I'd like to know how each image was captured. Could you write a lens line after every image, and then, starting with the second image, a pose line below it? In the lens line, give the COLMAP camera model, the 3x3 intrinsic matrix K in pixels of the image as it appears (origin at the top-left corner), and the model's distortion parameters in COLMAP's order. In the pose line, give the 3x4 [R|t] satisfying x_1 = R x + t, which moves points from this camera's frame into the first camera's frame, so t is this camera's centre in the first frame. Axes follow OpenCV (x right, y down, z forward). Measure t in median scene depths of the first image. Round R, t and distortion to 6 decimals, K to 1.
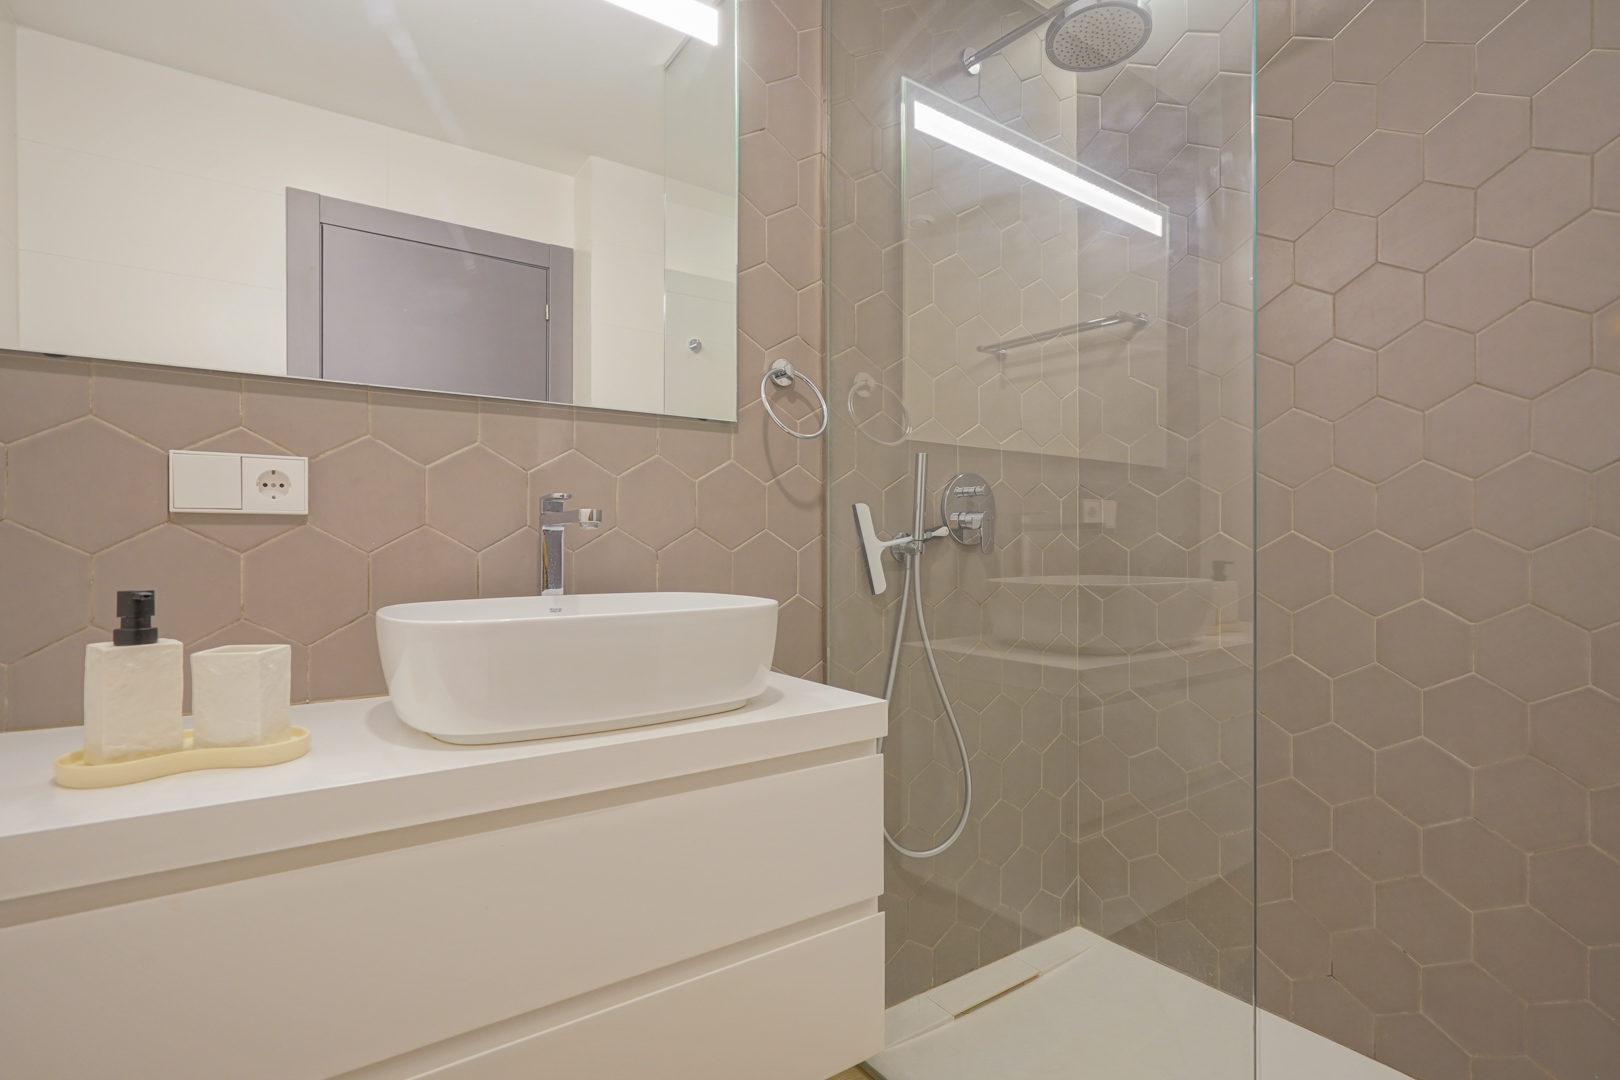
lens RADIAL K [[798.7, 0, 806.8], [0, 798.7, 539.3], [0, 0, 1]] dist [0.010526, 0.000723]
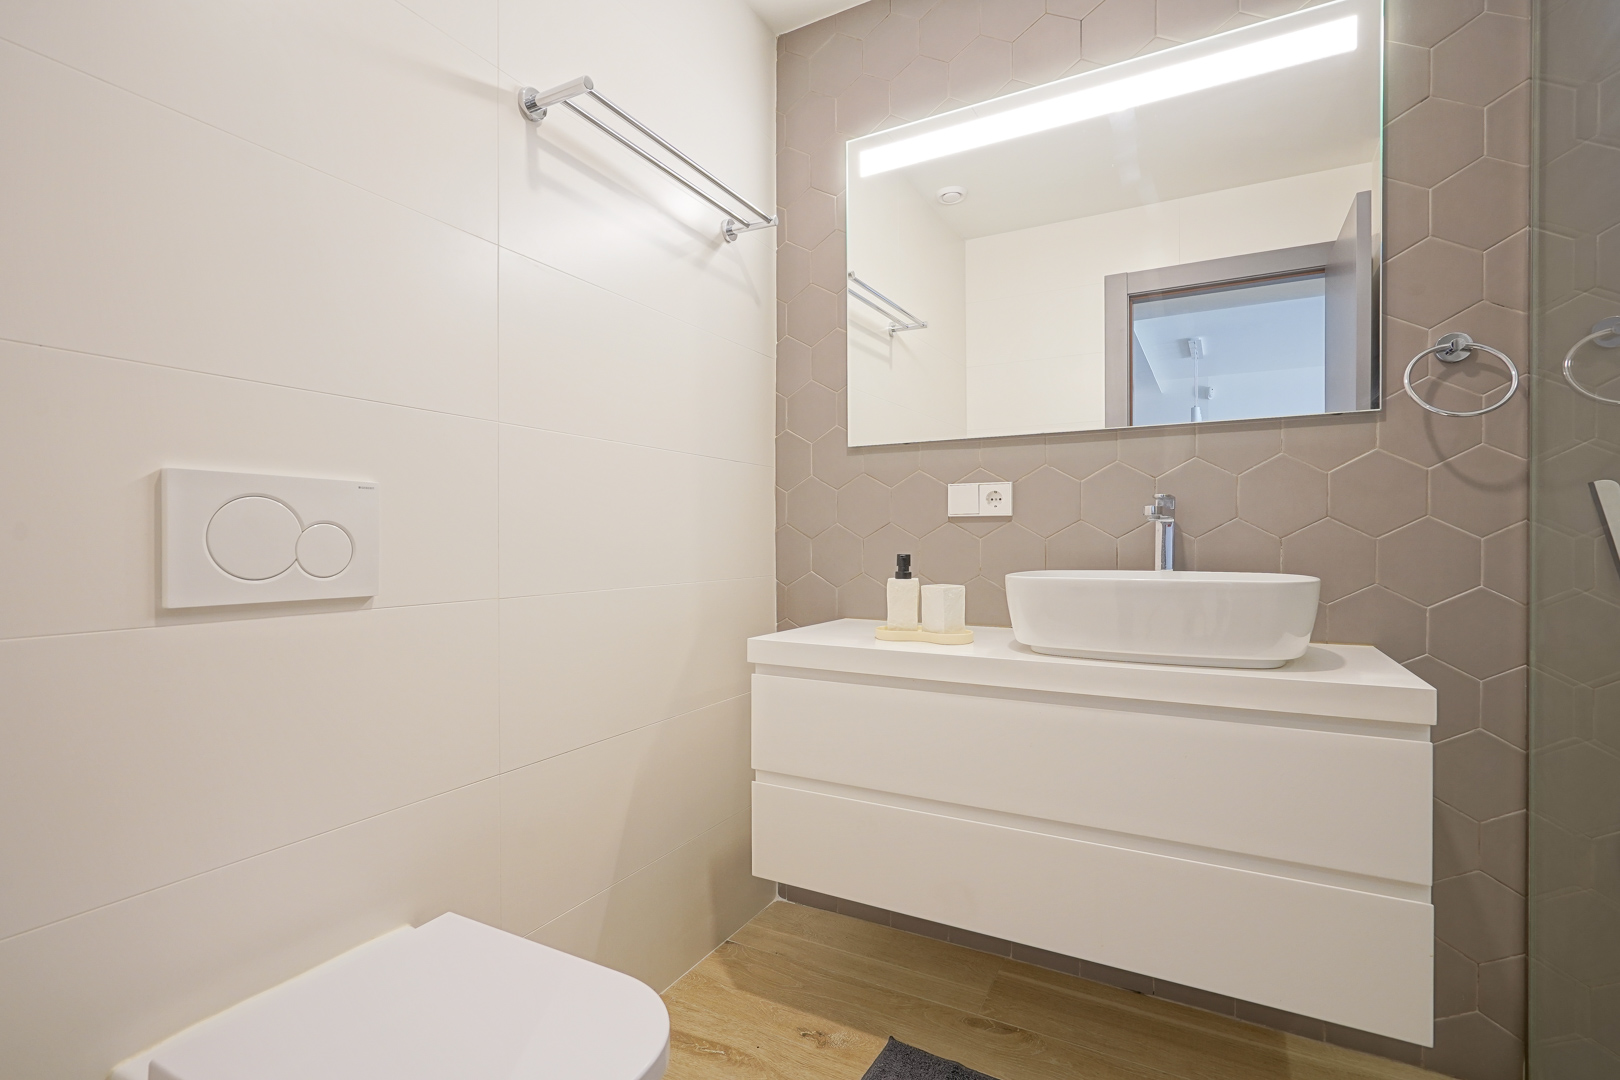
lens RADIAL K [[744.4, 0, 809.6], [0, 744.4, 540.8], [0, 0, 1]] dist [0.000415, 0.000552]
pose [[0.465363, 0.001776, -0.885118, 0.489231], [0.007749, 0.999951, 0.006080, 0.007908], [0.885086, -0.009688, 0.465327, -0.092331]]
